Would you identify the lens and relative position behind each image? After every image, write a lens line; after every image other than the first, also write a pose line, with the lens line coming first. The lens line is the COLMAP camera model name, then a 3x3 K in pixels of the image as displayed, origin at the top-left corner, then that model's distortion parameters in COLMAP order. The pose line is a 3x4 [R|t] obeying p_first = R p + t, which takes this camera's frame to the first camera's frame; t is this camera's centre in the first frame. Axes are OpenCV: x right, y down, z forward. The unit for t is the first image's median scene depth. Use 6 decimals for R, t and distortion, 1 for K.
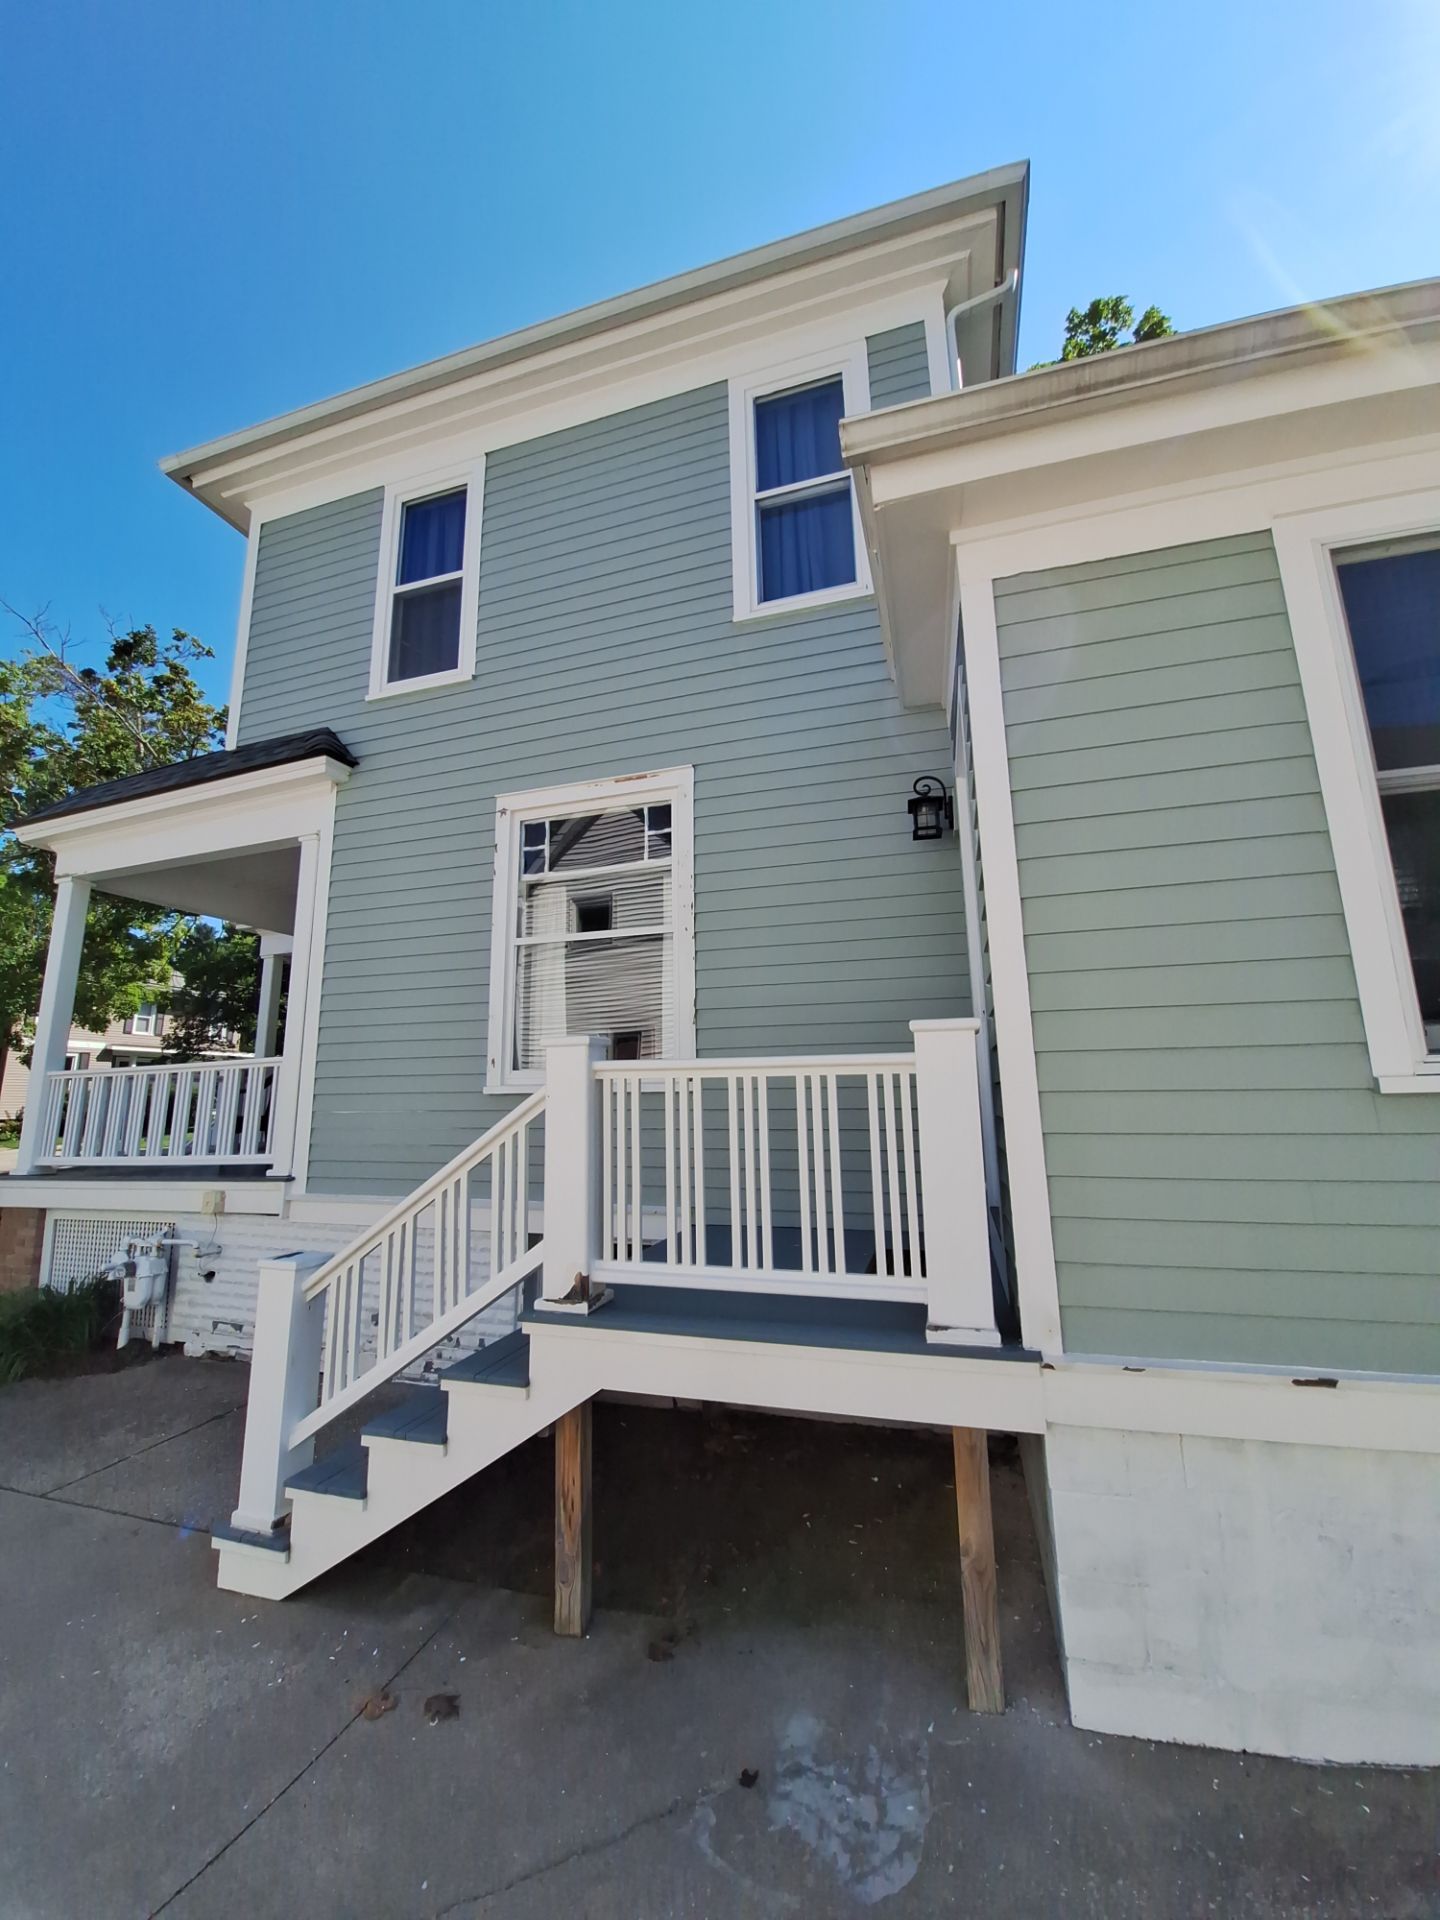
lens RADIAL K [[750.6, 0, 715.3], [0, 750.6, 956.2], [0, 0, 1]] dist [0.002456, -0.012139]
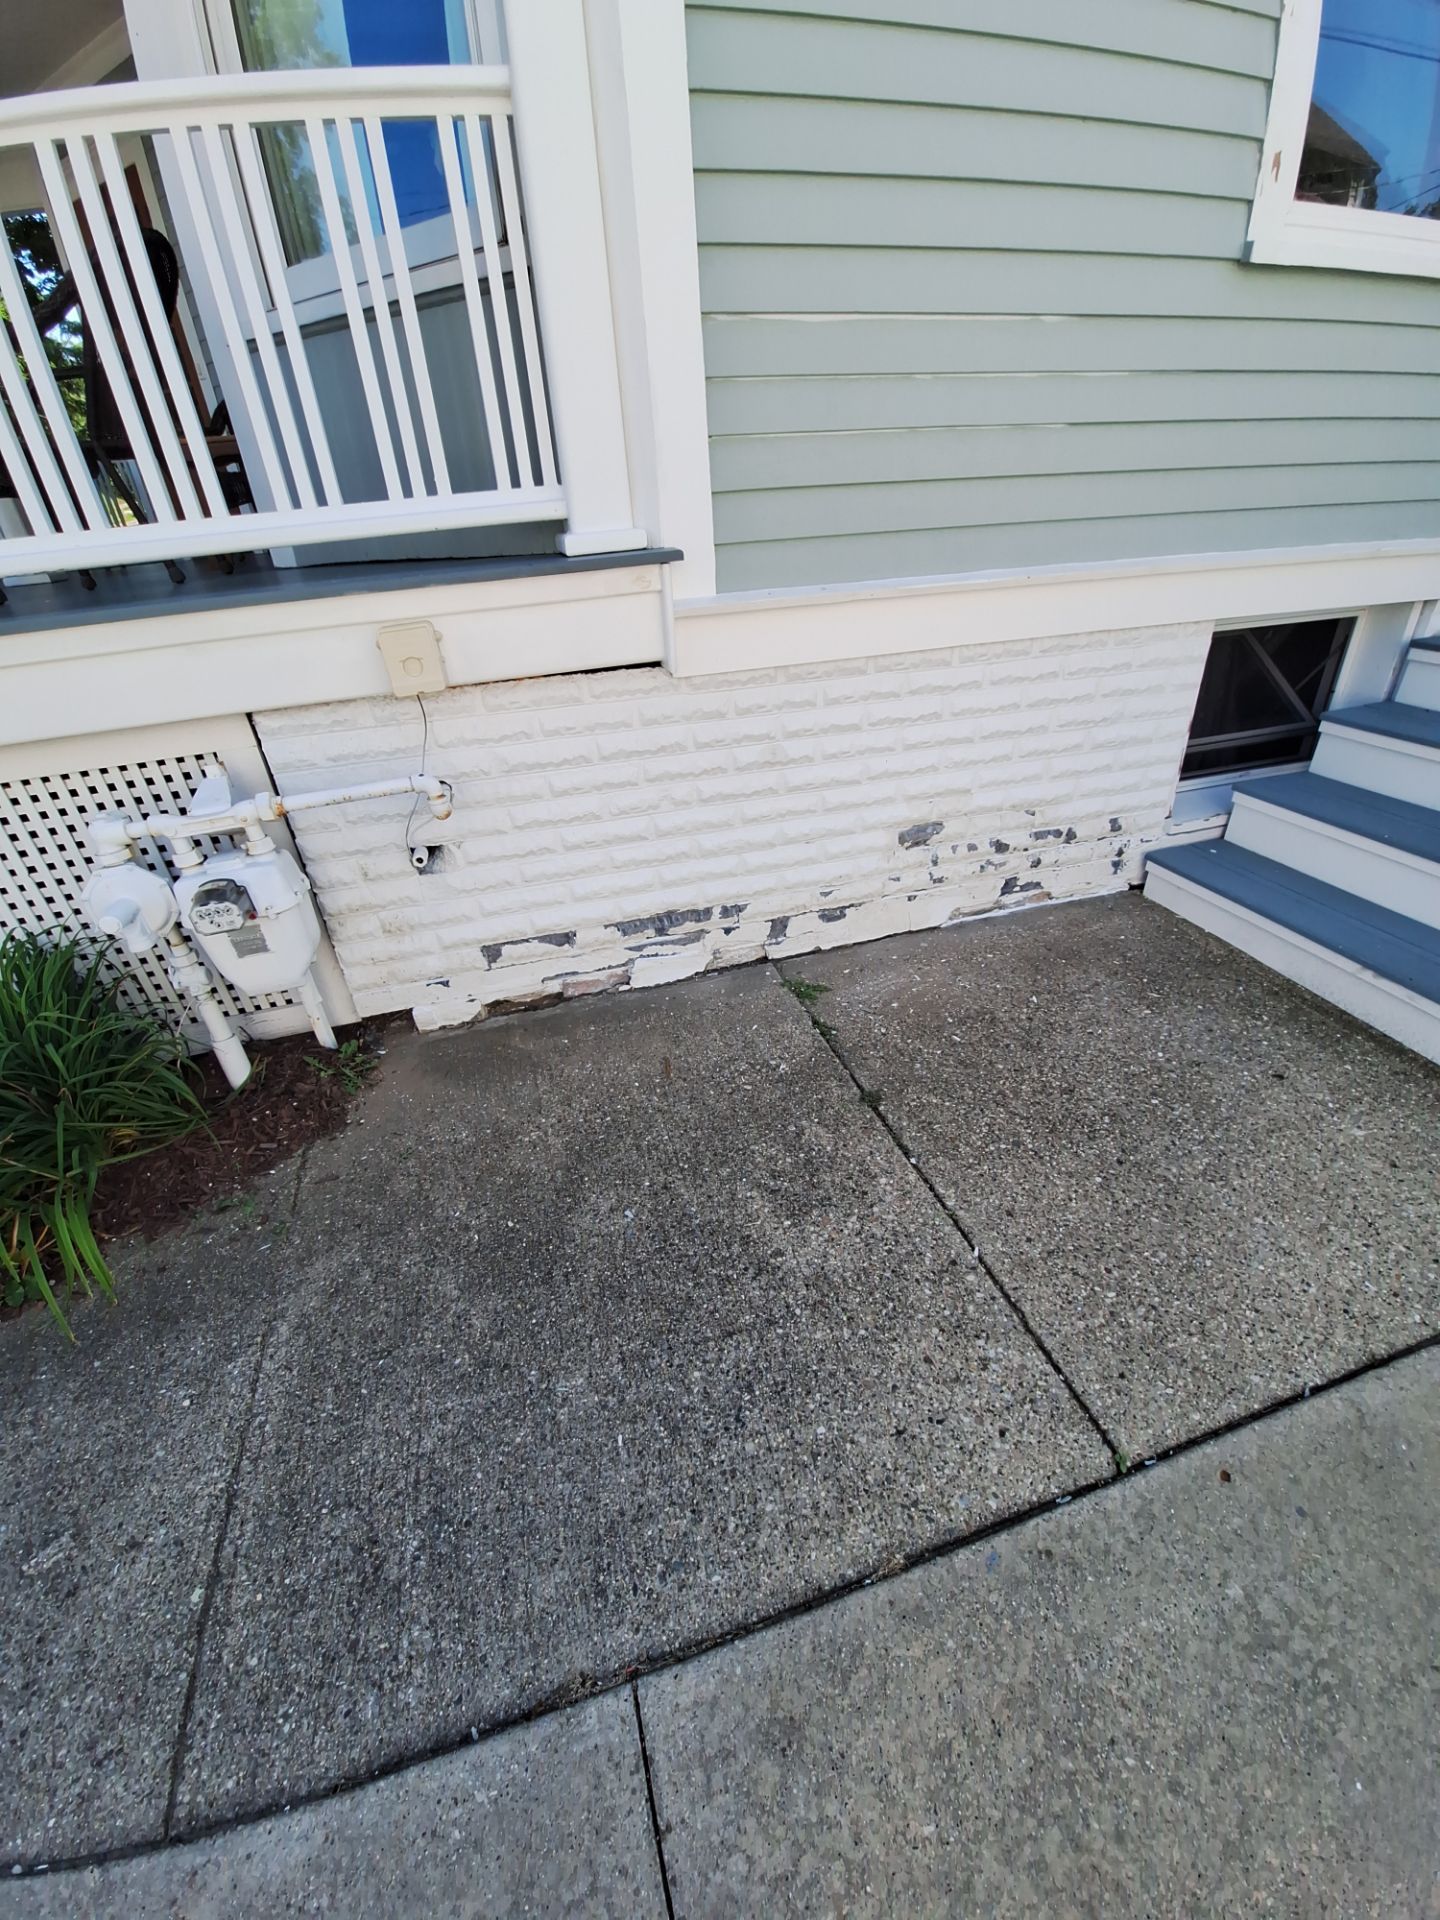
lens RADIAL K [[750.6, 0, 715.3], [0, 750.6, 956.2], [0, 0, 1]] dist [0.002456, -0.012139]
pose [[0.833325, -0.312890, 0.455707, -0.761899], [-0.063520, 0.764725, 0.641218, 0.215450], [-0.549121, -0.563290, 0.617390, 0.670559]]
